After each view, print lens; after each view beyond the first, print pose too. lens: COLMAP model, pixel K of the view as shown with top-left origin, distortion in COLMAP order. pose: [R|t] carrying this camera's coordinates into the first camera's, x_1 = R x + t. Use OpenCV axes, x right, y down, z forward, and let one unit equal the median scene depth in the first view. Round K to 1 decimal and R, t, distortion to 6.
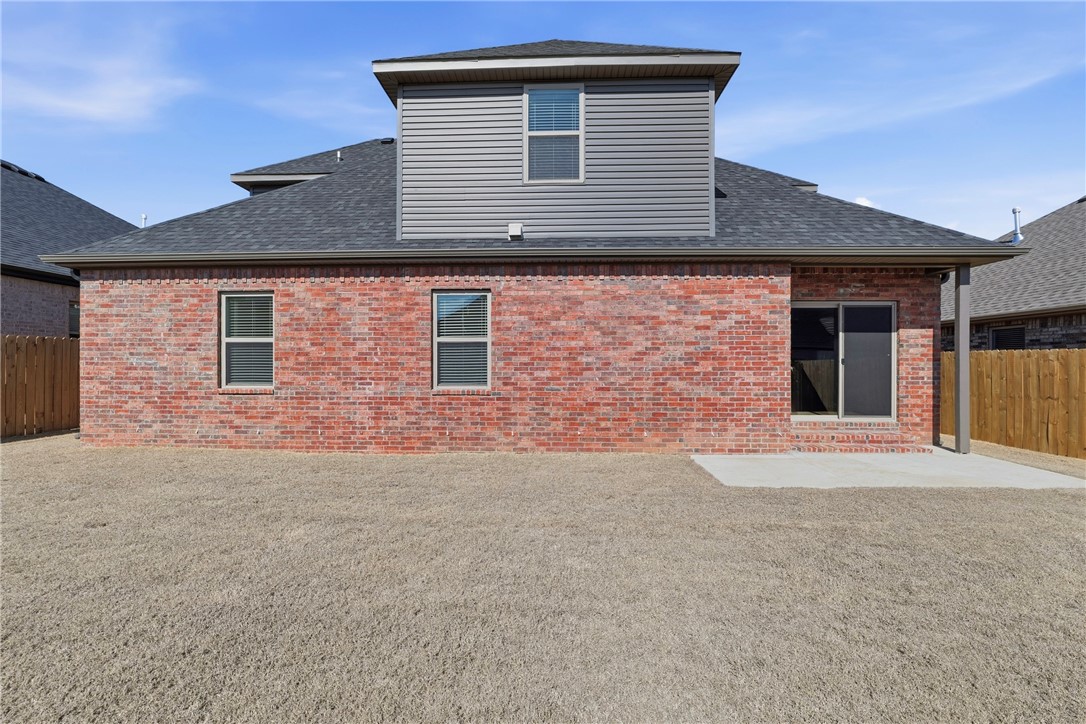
lens RADIAL K [[446.3, 0, 544.4], [0, 446.3, 365.5], [0, 0, 1]] dist [-0.011372, -0.000104]
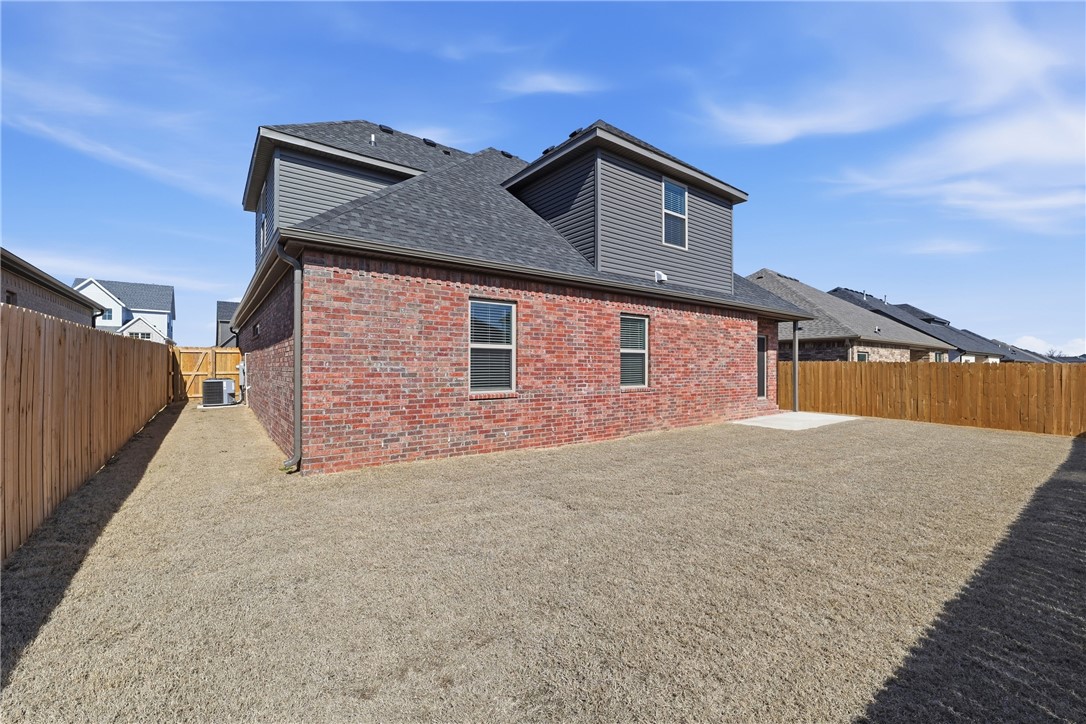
lens RADIAL K [[446.3, 0, 544.4], [0, 446.3, 365.5], [0, 0, 1]] dist [-0.011372, -0.000104]
pose [[0.775853, 0.003064, 0.630906, -1.250768], [-0.001193, 0.999994, -0.003390, -0.009742], [-0.630913, 0.001877, 0.775852, 0.120900]]
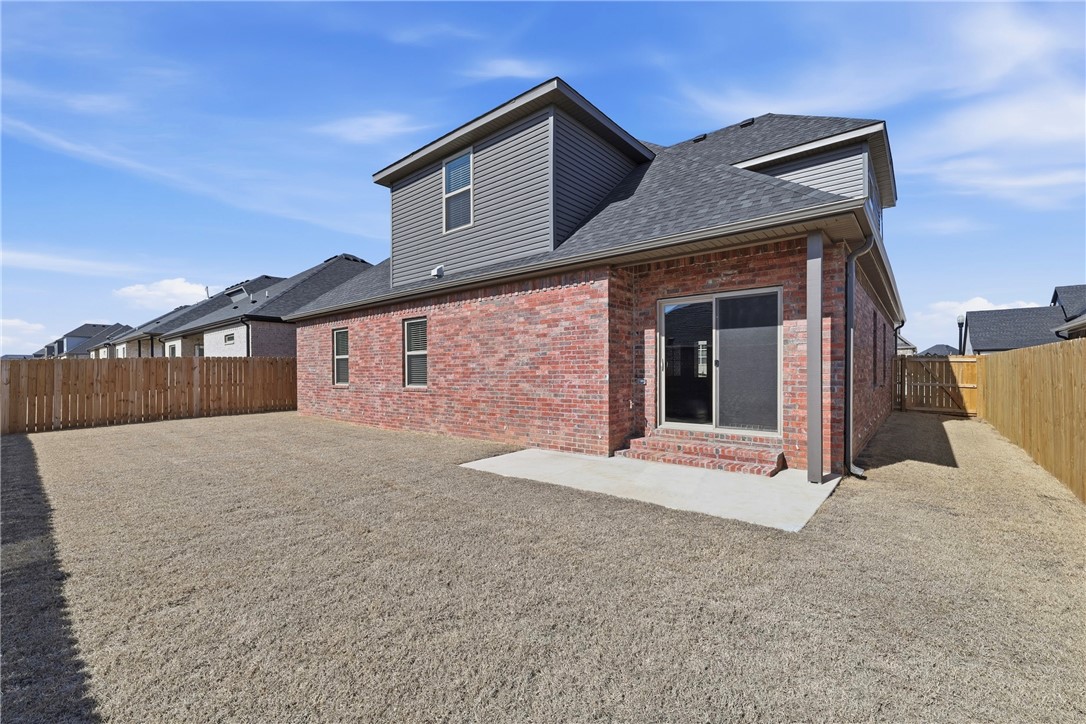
lens RADIAL K [[455.8, 0, 542.4], [0, 455.8, 374.5], [0, 0, 1]] dist [-0.001589, -0.000043]
pose [[0.787625, -0.002686, -0.616149, 1.029788], [0.006816, 0.999967, 0.004353, 0.007368], [0.616117, -0.007629, 0.787617, 0.100628]]
